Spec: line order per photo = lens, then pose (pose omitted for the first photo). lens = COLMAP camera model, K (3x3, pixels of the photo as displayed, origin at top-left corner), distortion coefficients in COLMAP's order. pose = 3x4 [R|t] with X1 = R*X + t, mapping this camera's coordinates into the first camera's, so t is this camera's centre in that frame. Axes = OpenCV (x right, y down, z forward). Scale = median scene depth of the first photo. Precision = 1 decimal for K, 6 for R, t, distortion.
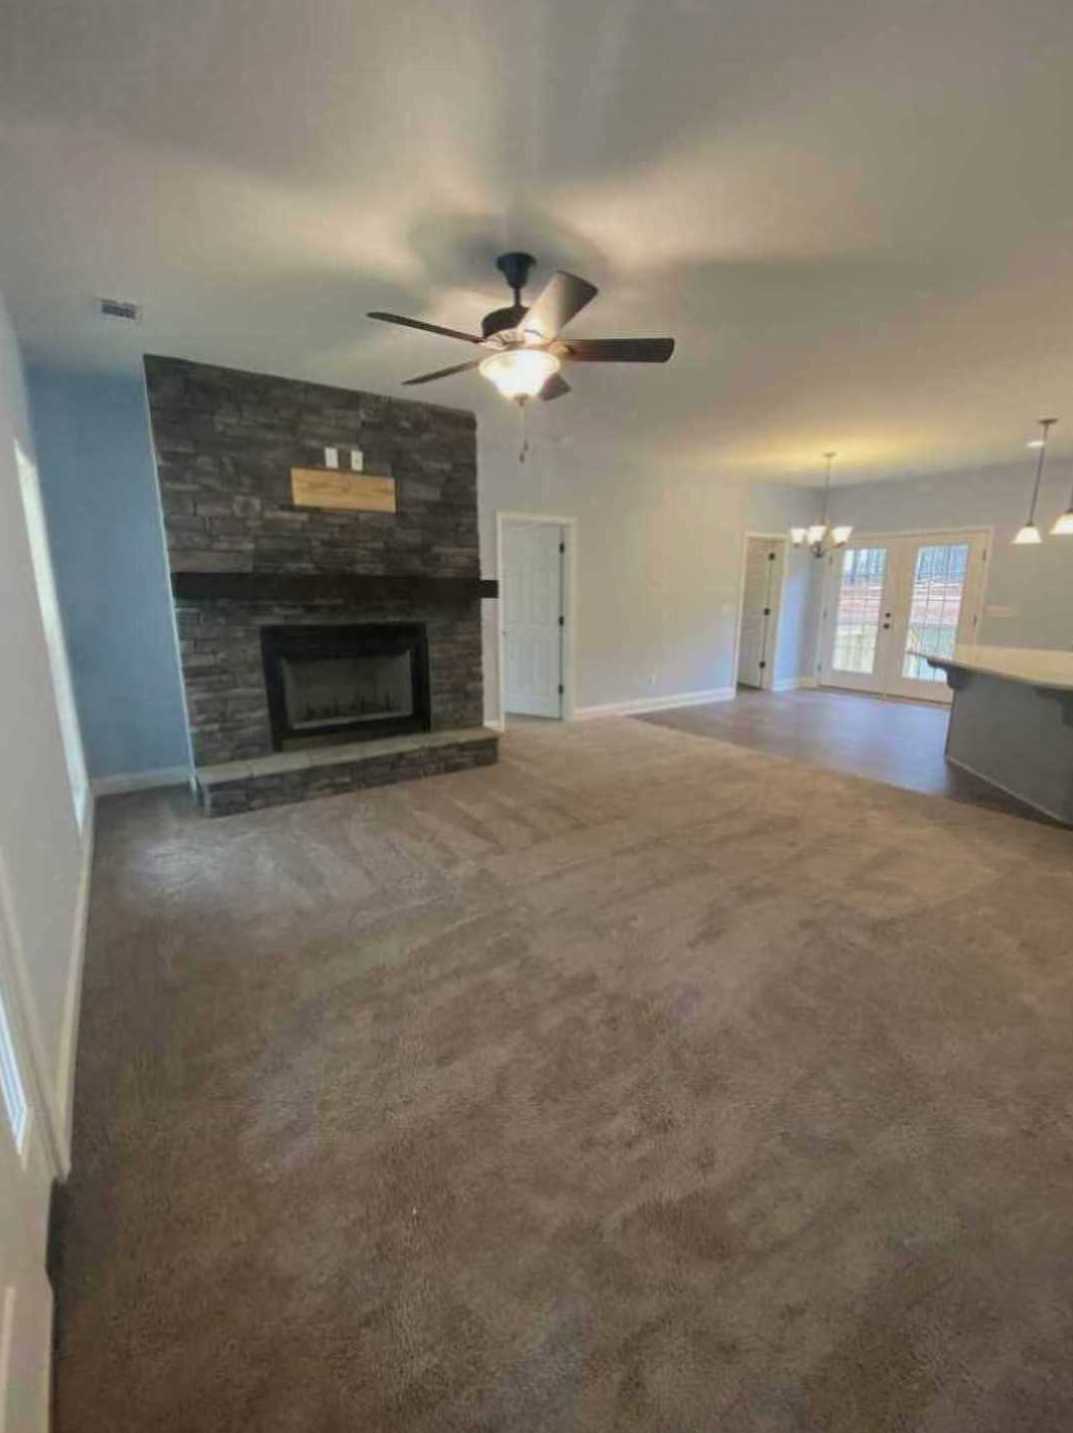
lens RADIAL K [[598.9, 0, 550.6], [0, 598.9, 718.9], [0, 0, 1]] dist [0.079727, -0.044388]
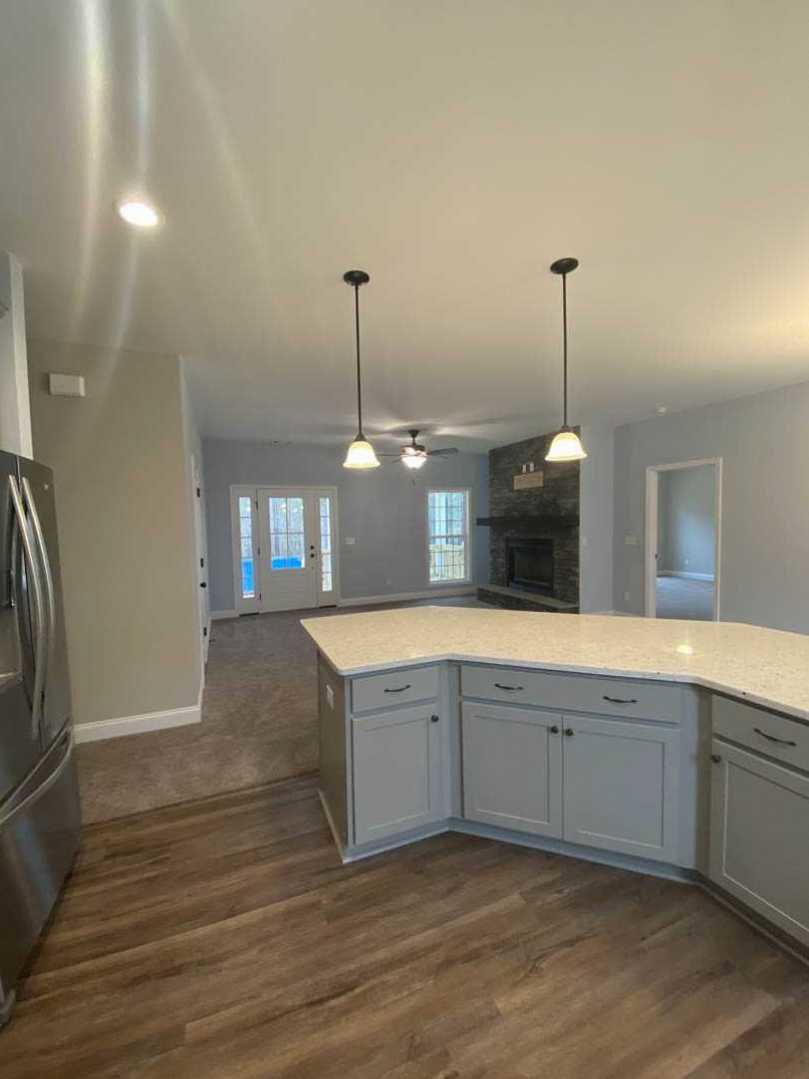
lens RADIAL K [[437.0, 0, 404.5], [0, 437.0, 539.5], [0, 0, 1]] dist [0.072670, -0.039495]
pose [[-0.221820, 0.049551, -0.973828, 1.409696], [-0.197437, 0.975738, 0.094621, -0.224744], [0.954890, 0.213259, -0.206655, 0.955576]]
